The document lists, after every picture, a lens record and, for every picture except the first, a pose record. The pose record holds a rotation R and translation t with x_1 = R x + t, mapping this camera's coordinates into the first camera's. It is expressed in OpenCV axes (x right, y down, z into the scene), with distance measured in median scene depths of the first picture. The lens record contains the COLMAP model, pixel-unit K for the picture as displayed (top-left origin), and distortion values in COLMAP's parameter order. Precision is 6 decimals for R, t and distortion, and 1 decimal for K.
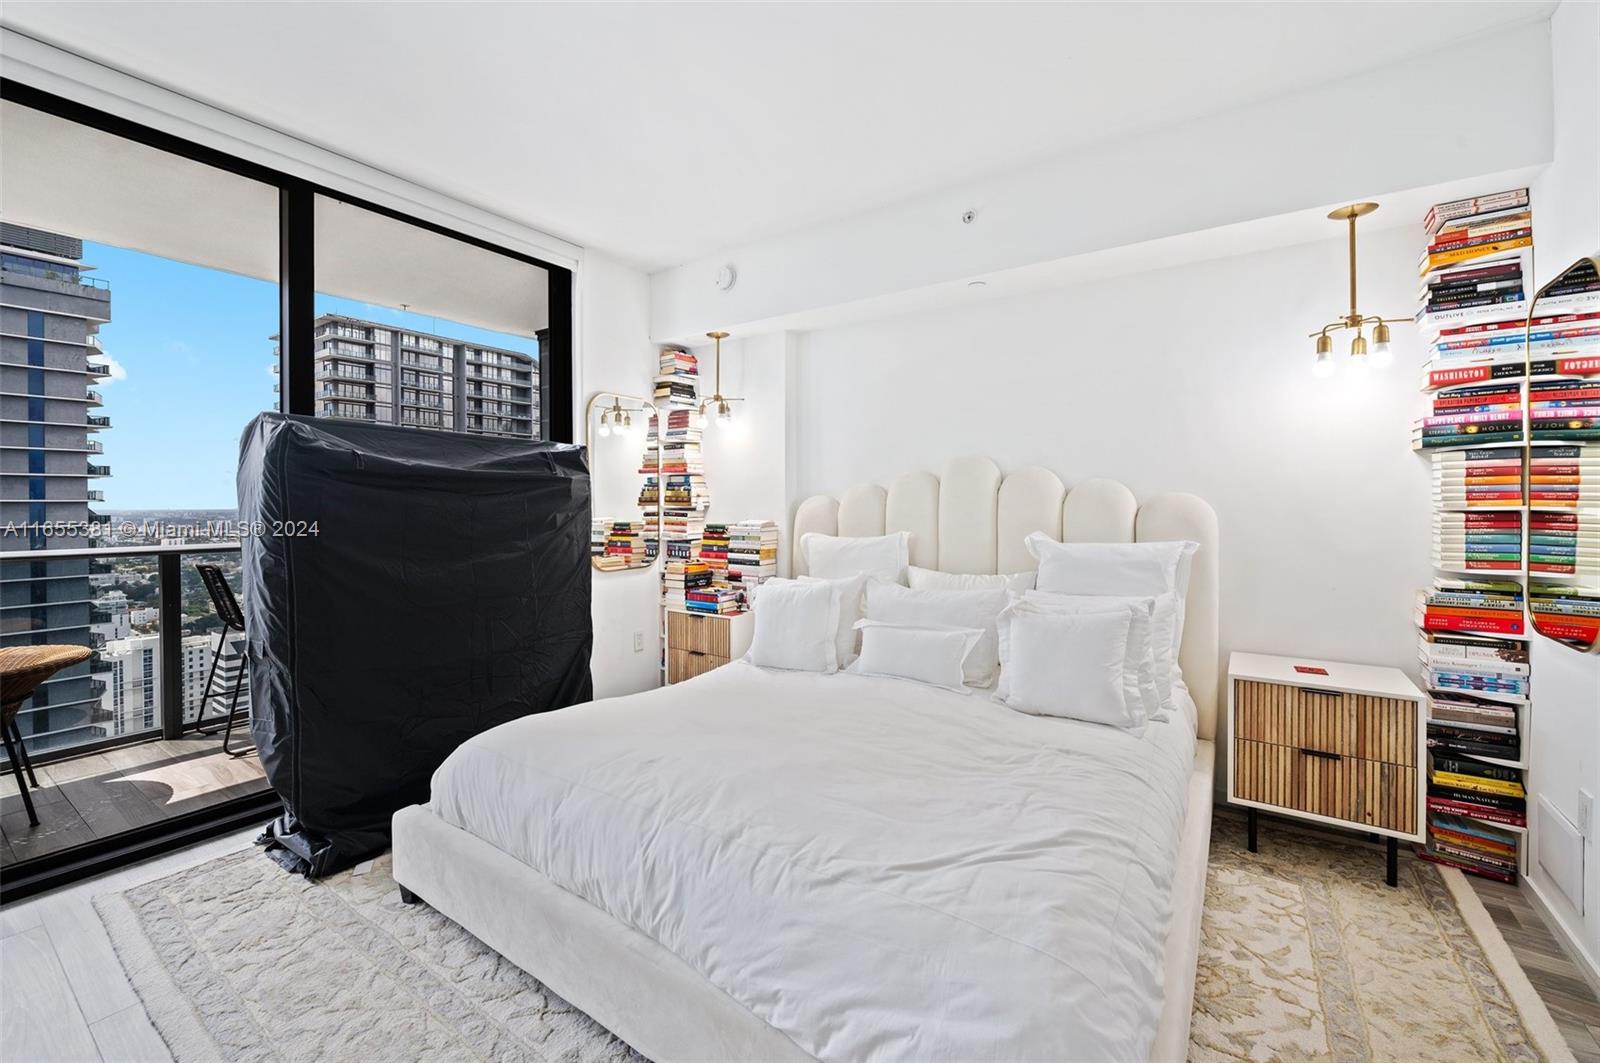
lens RADIAL K [[643.2, 0, 806.4], [0, 643.2, 505.8], [0, 0, 1]] dist [-0.002900, -0.000234]
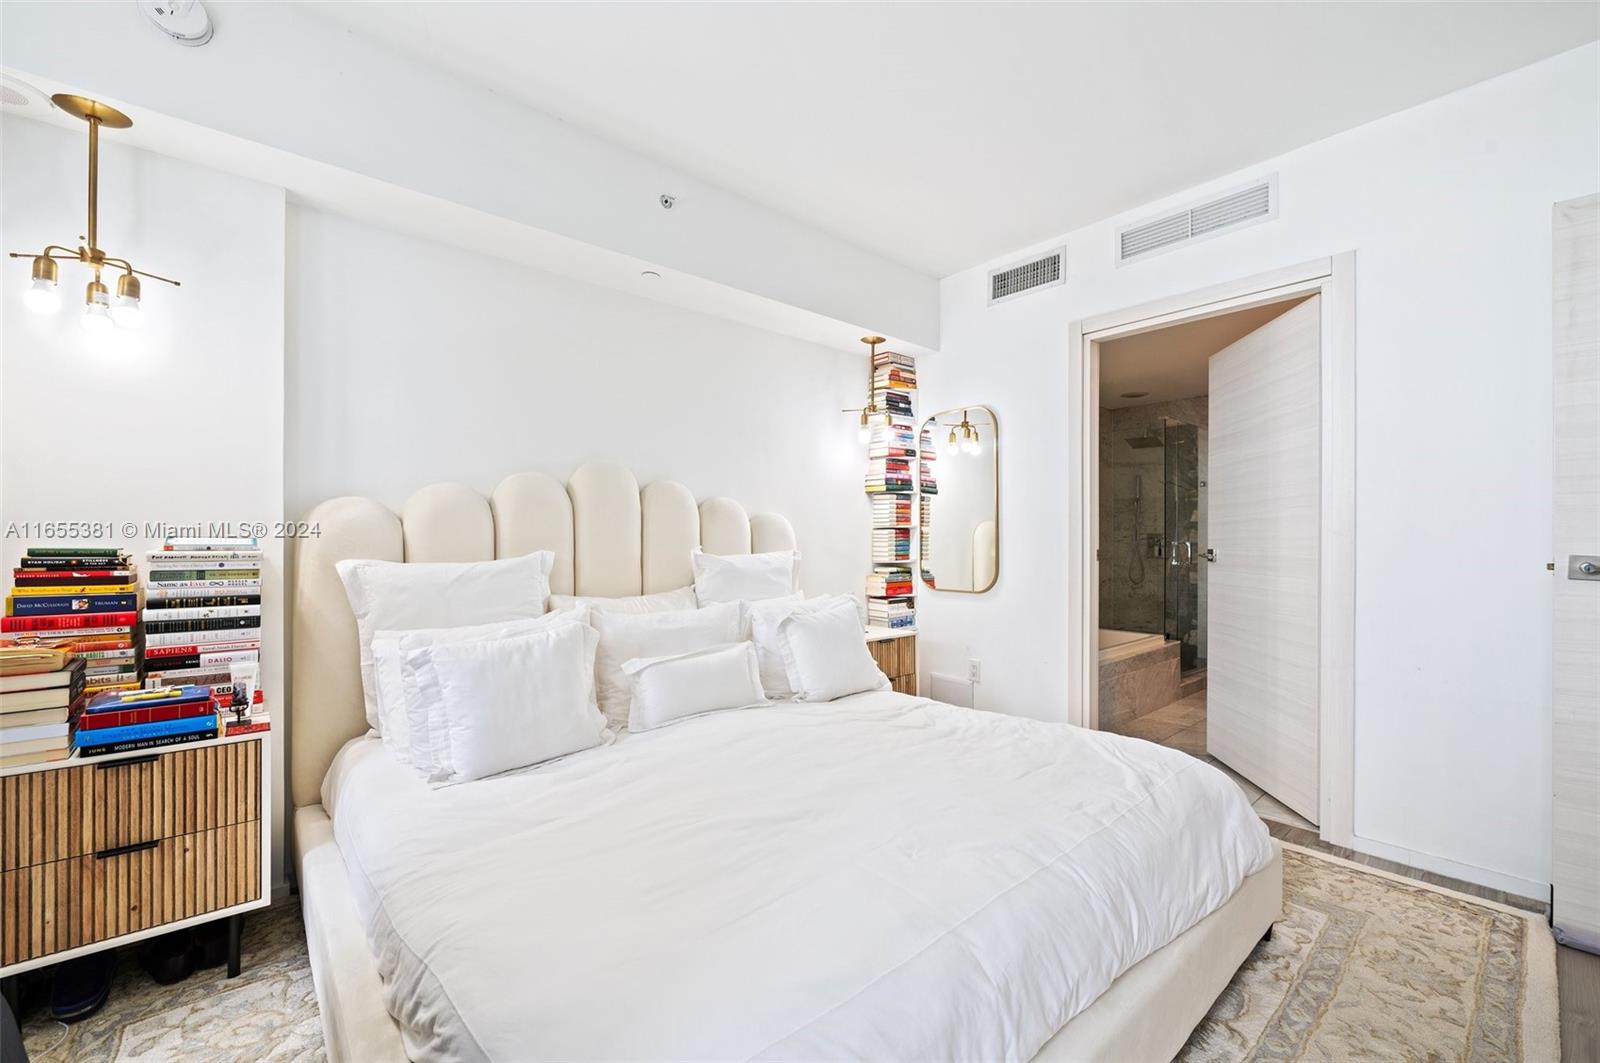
lens RADIAL K [[643.2, 0, 811.6], [0, 643.2, 538.0], [0, 0, 1]] dist [-0.002900, -0.000234]
pose [[0.266623, 0.007186, 0.963774, -0.595114], [0.005430, 0.999945, -0.008958, 0.039928], [-0.963786, 0.007622, 0.266570, 0.586221]]
